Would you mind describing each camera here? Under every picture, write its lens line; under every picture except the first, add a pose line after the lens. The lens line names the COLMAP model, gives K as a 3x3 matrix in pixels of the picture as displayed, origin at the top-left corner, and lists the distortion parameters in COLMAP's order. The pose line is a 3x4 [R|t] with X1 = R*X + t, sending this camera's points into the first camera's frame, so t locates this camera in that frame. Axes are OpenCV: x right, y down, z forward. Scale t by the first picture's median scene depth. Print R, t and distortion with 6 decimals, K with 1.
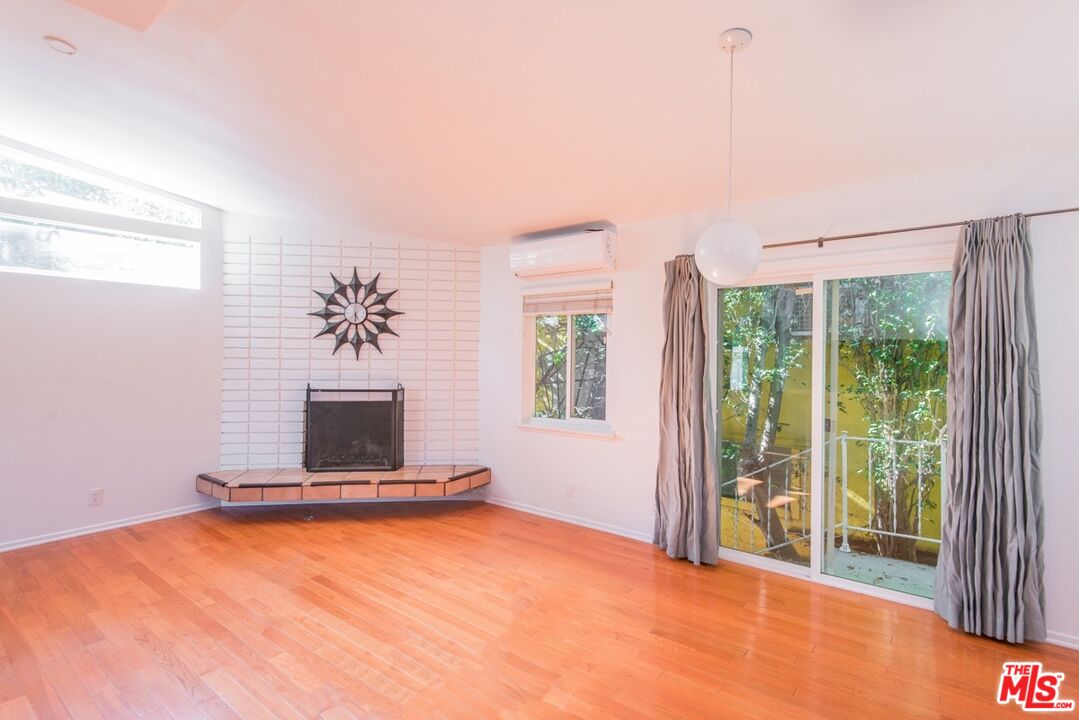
lens RADIAL K [[522.0, 0, 539.5], [0, 522.0, 360.0], [0, 0, 1]] dist [0.031991, -0.024316]
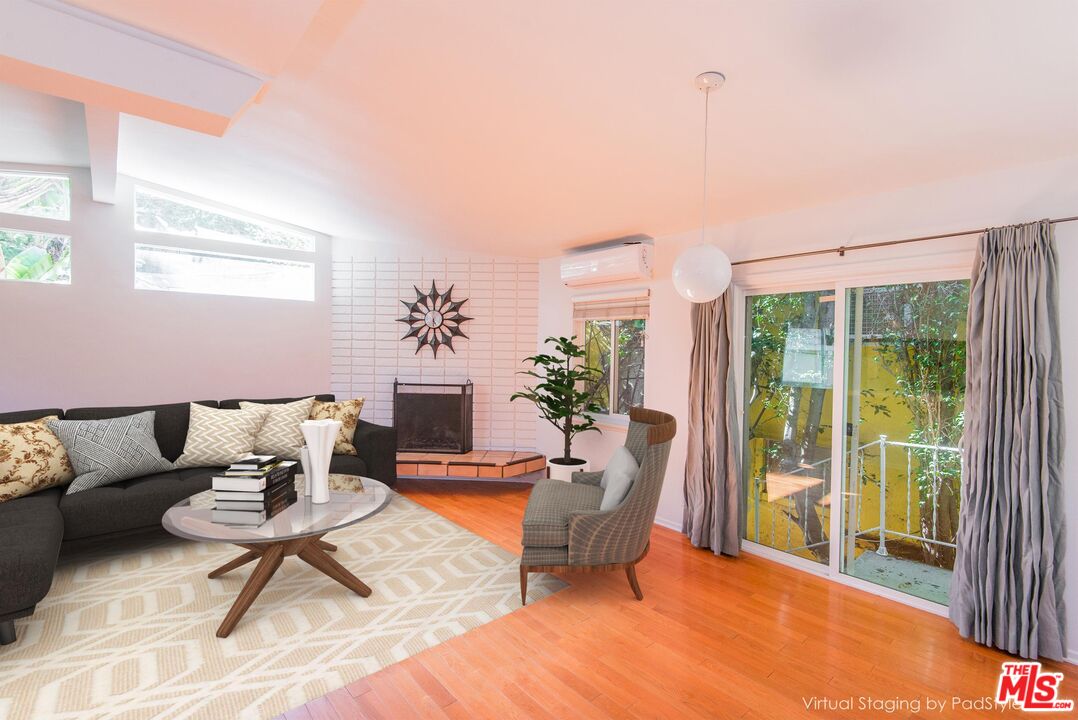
lens RADIAL K [[489.5, 0, 539.0], [0, 489.5, 360.0], [0, 0, 1]] dist [0.030527, -0.019039]
pose [[0.981718, 0.009235, -0.190119, 0.098919], [-0.006837, 0.999889, 0.013261, -0.014629], [0.190220, -0.011719, 0.981671, -0.041969]]
